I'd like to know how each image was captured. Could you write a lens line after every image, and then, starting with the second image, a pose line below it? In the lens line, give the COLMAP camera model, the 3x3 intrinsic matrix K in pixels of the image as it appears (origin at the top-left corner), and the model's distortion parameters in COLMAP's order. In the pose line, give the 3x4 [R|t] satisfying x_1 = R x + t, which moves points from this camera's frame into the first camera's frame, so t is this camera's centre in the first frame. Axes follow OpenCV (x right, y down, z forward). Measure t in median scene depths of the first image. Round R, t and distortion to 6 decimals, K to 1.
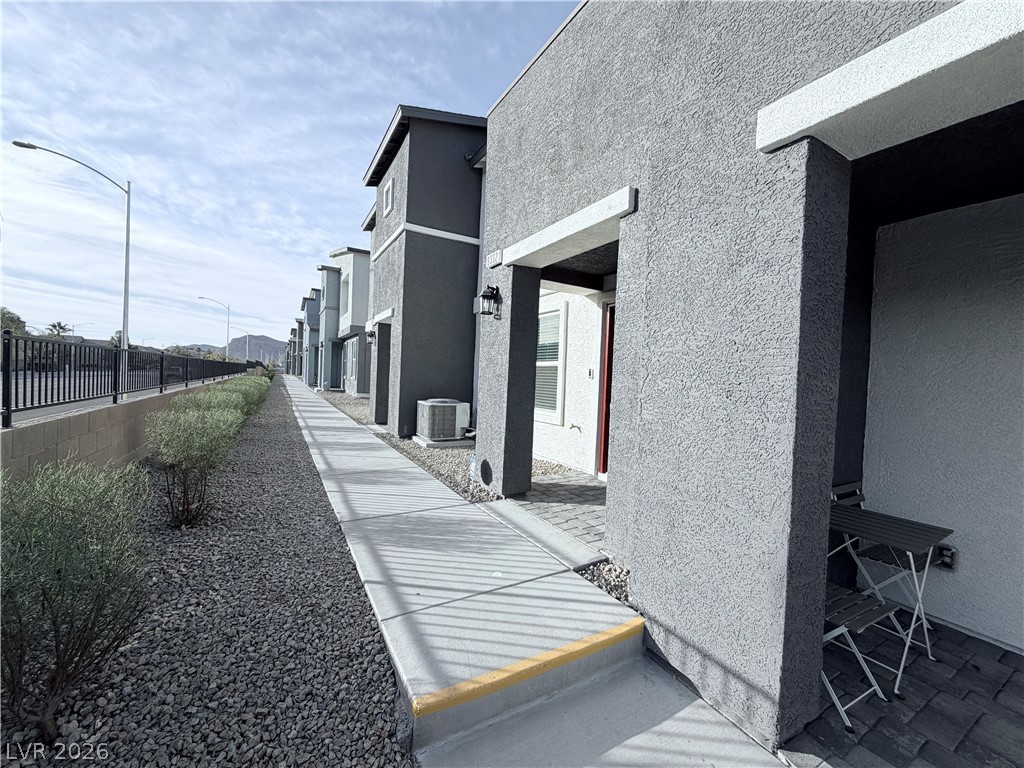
lens RADIAL K [[407.1, 0, 512.0], [0, 407.1, 384.0], [0, 0, 1]] dist [-0.000942, 0.000378]
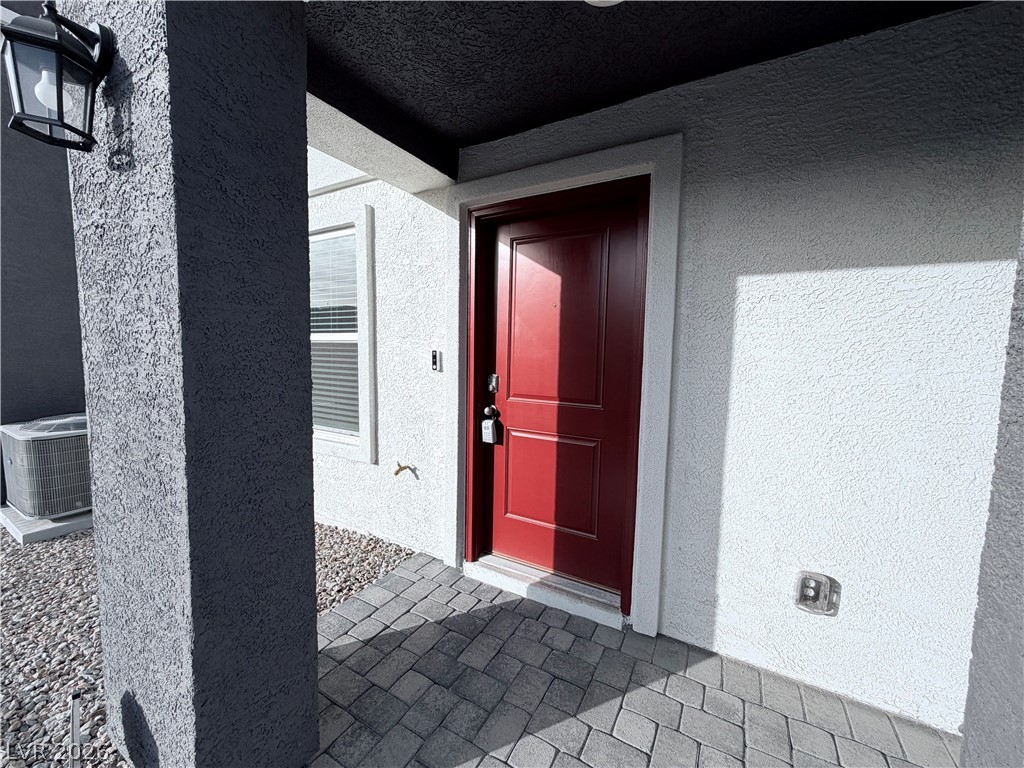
lens RADIAL K [[421.0, 0, 512.0], [0, 421.0, 384.0], [0, 0, 1]] dist [-0.001662, 0.000025]
pose [[0.875145, -0.064879, 0.479491, 0.031763], [0.028809, 0.996198, 0.082212, -0.035432], [-0.483002, -0.058134, 0.873687, 0.521866]]
